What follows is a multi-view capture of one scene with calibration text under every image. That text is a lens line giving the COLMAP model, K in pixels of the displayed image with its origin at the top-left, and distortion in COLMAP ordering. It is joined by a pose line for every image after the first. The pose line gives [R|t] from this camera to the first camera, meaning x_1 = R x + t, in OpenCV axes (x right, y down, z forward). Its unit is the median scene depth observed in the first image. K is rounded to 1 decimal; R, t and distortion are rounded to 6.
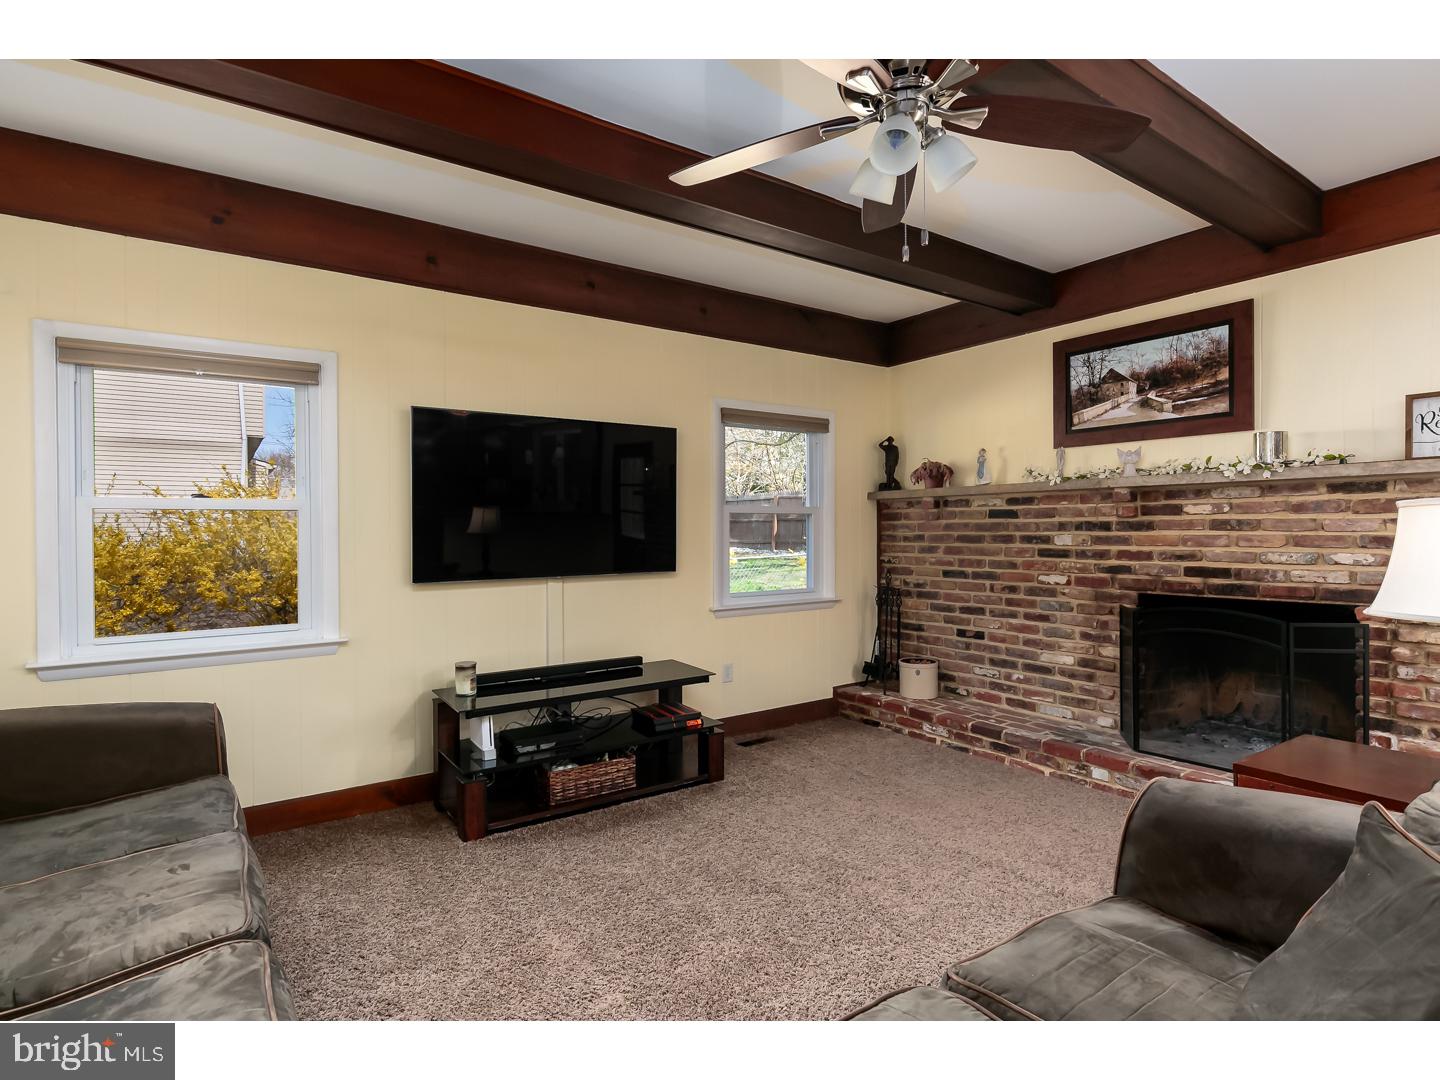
lens RADIAL K [[727.0, 0, 713.4], [0, 727.0, 531.0], [0, 0, 1]] dist [0.001147, -0.000386]
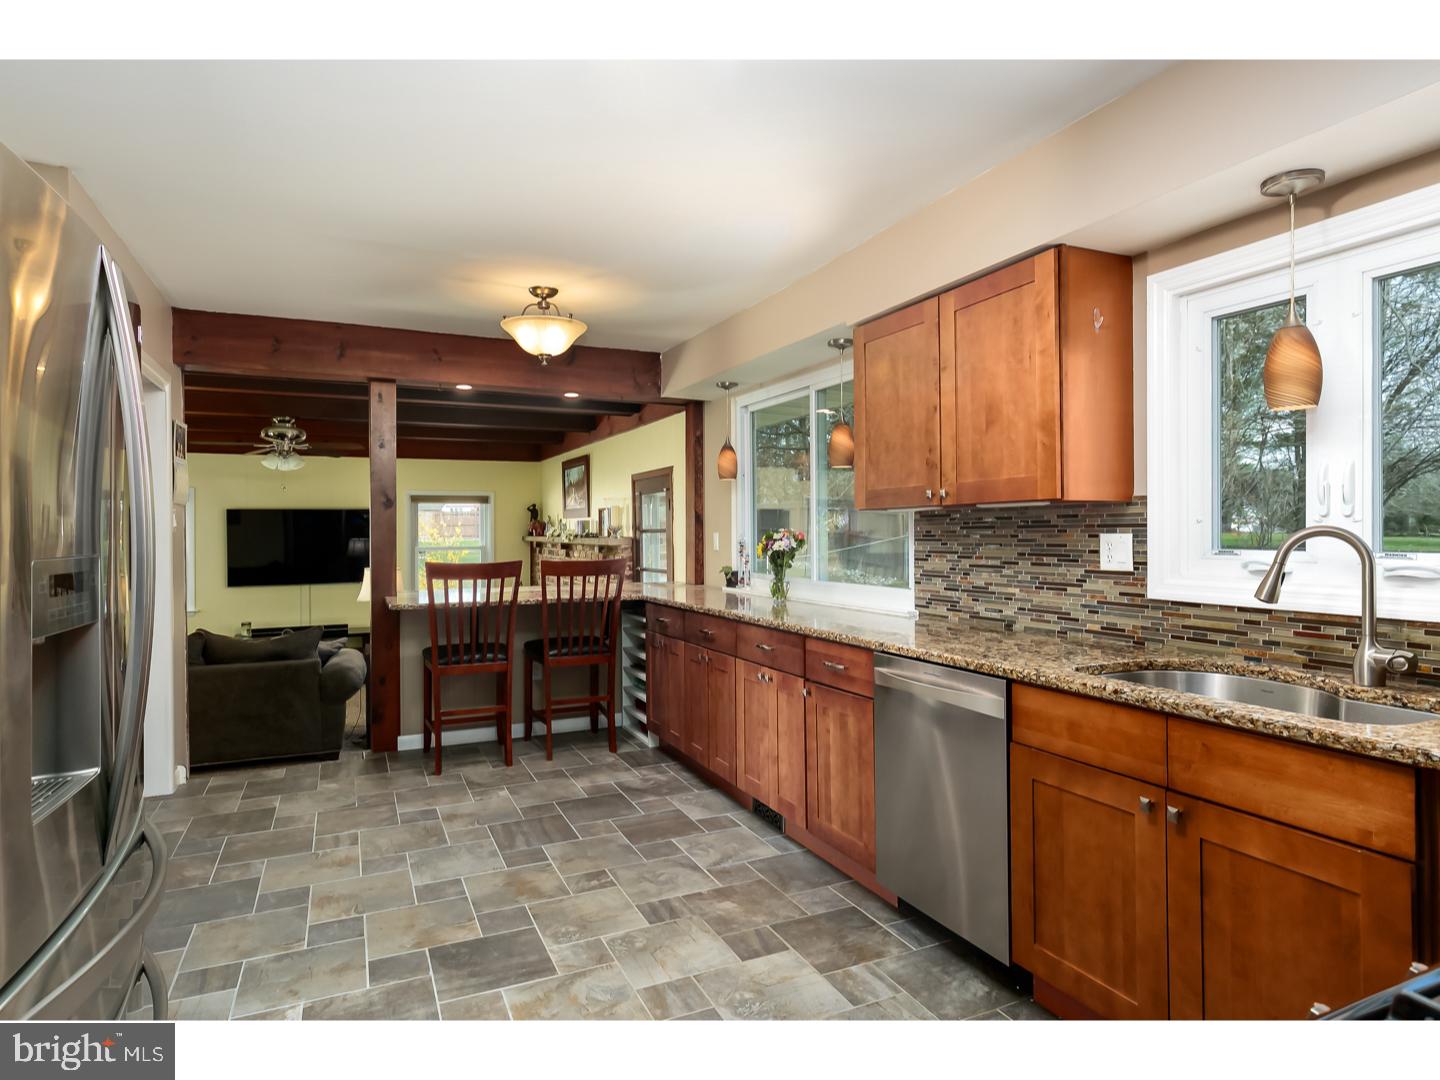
lens RADIAL K [[839.3, 0, 721.8], [0, 839.3, 523.8], [0, 0, 1]] dist [0.001726, -0.000014]
pose [[0.984115, -0.001548, -0.177524, 1.292779], [-0.000065, 0.999959, -0.009081, -0.083725], [0.177530, 0.008949, 0.984075, -1.070503]]
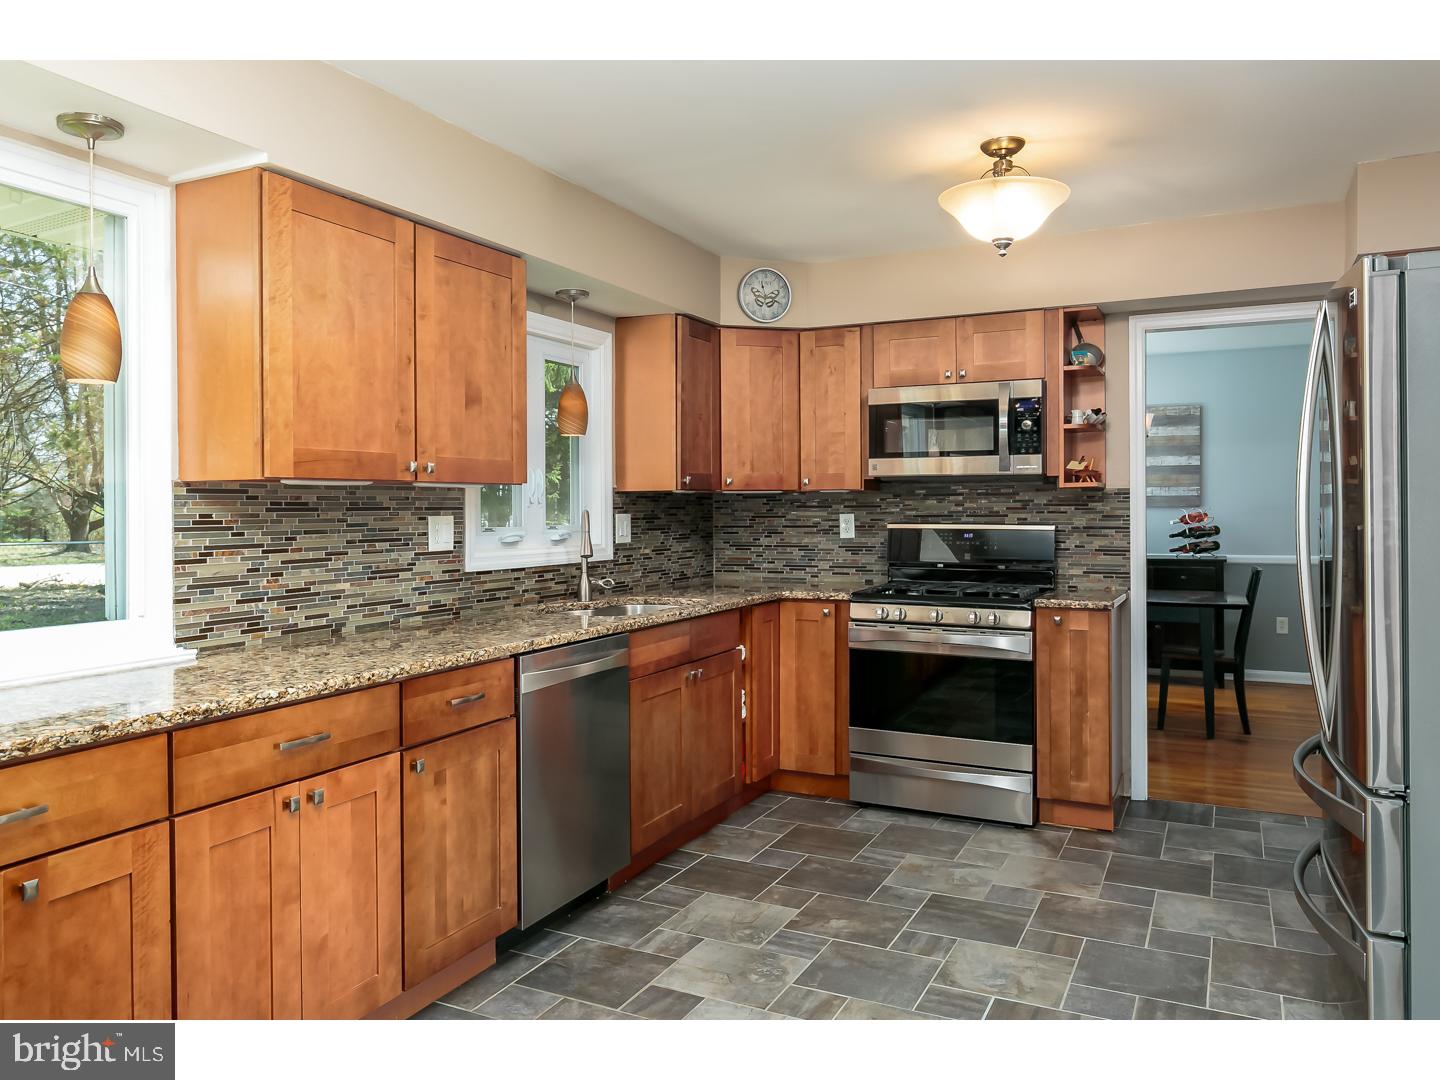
lens RADIAL K [[1035.9, 0, 713.5], [0, 1035.9, 503.0], [0, 0, 1]] dist [0.000679, -0.000273]
pose [[-0.482885, 0.016103, 0.875536, 0.607710], [0.012968, 0.999853, -0.011237, -0.080176], [-0.875588, 0.005928, -0.483022, -0.147040]]
